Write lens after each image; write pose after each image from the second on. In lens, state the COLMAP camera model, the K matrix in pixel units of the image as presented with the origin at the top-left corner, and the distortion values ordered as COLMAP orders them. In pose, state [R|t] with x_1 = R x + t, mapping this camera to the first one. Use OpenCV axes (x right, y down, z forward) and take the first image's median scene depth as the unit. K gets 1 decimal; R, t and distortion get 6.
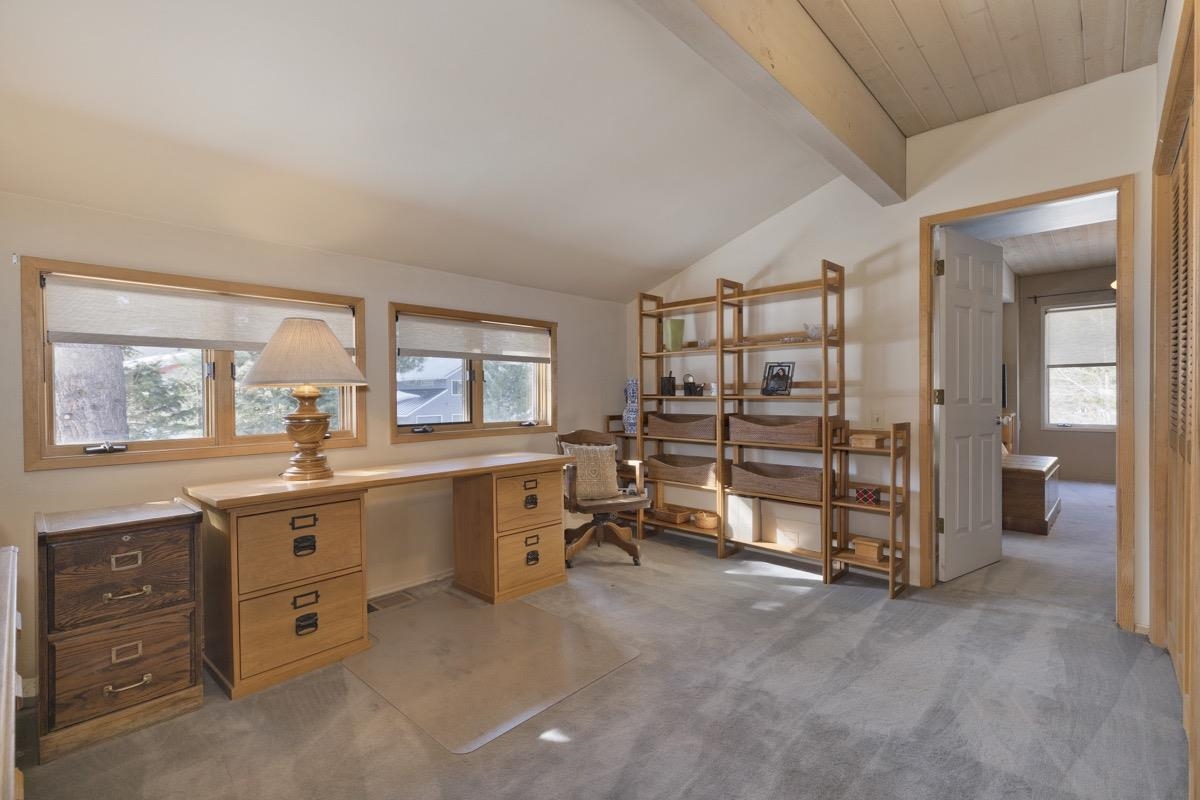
lens RADIAL K [[540.8, 0, 604.3], [0, 540.8, 401.1], [0, 0, 1]] dist [0.009687, -0.000896]
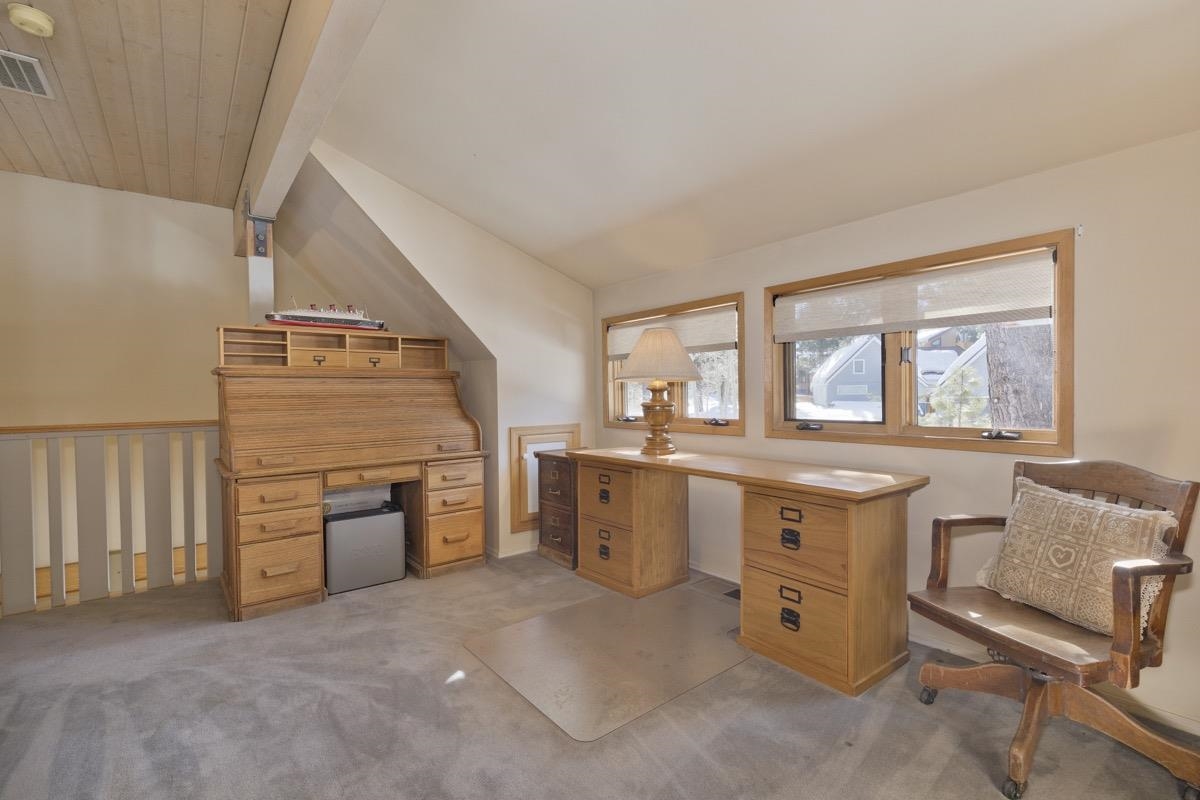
lens RADIAL K [[540.8, 0, 604.3], [0, 540.8, 401.1], [0, 0, 1]] dist [0.009687, -0.000896]
pose [[-0.151697, 0.028218, -0.988024, 0.586600], [0.005261, 0.999601, 0.027741, -0.012625], [0.988413, -0.000990, -0.151785, 0.866922]]
